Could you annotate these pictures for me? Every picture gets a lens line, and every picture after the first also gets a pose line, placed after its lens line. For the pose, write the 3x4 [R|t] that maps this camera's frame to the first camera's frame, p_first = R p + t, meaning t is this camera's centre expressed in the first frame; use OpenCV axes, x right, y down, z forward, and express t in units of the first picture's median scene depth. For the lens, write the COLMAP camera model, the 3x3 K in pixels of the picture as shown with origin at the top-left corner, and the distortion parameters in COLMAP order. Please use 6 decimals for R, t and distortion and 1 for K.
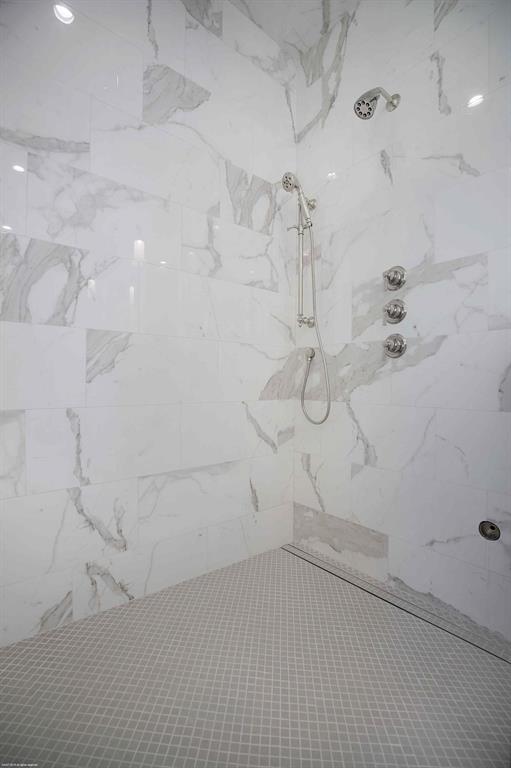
lens RADIAL K [[353.4, 0, 253.2], [0, 353.4, 382.7], [0, 0, 1]] dist [-0.038032, -0.000262]
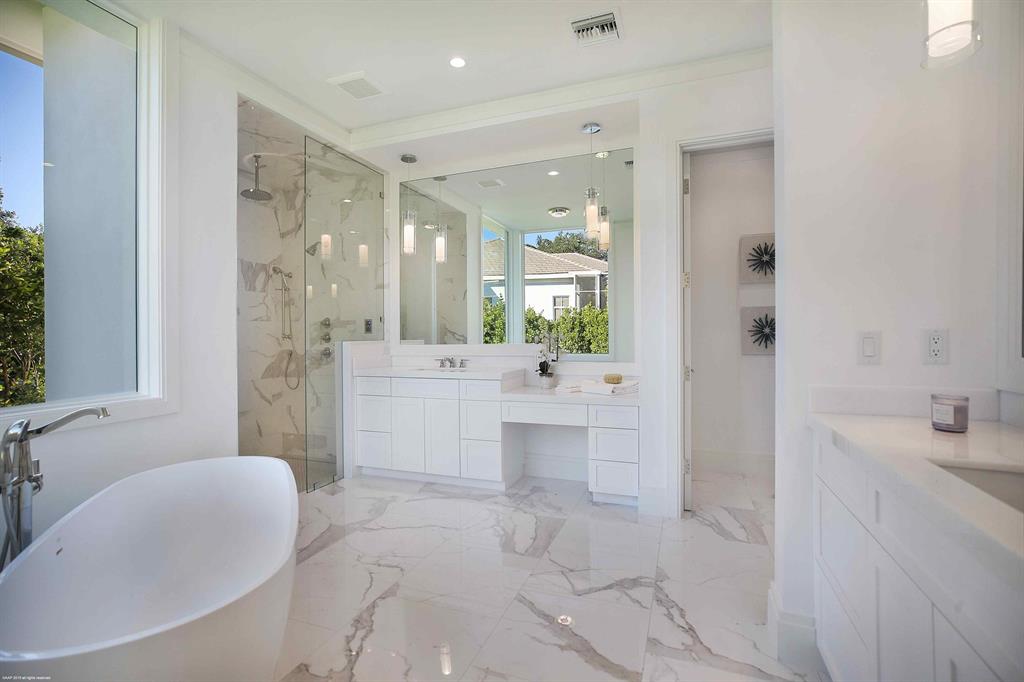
lens RADIAL K [[471.2, 0, 507.1], [0, 471.2, 334.6], [0, 0, 1]] dist [-0.038032, -0.000262]
pose [[0.866868, -0.013717, 0.498349, -0.081029], [0.016919, 0.999855, -0.001908, -0.161408], [-0.498251, 0.010086, 0.866974, -1.839048]]
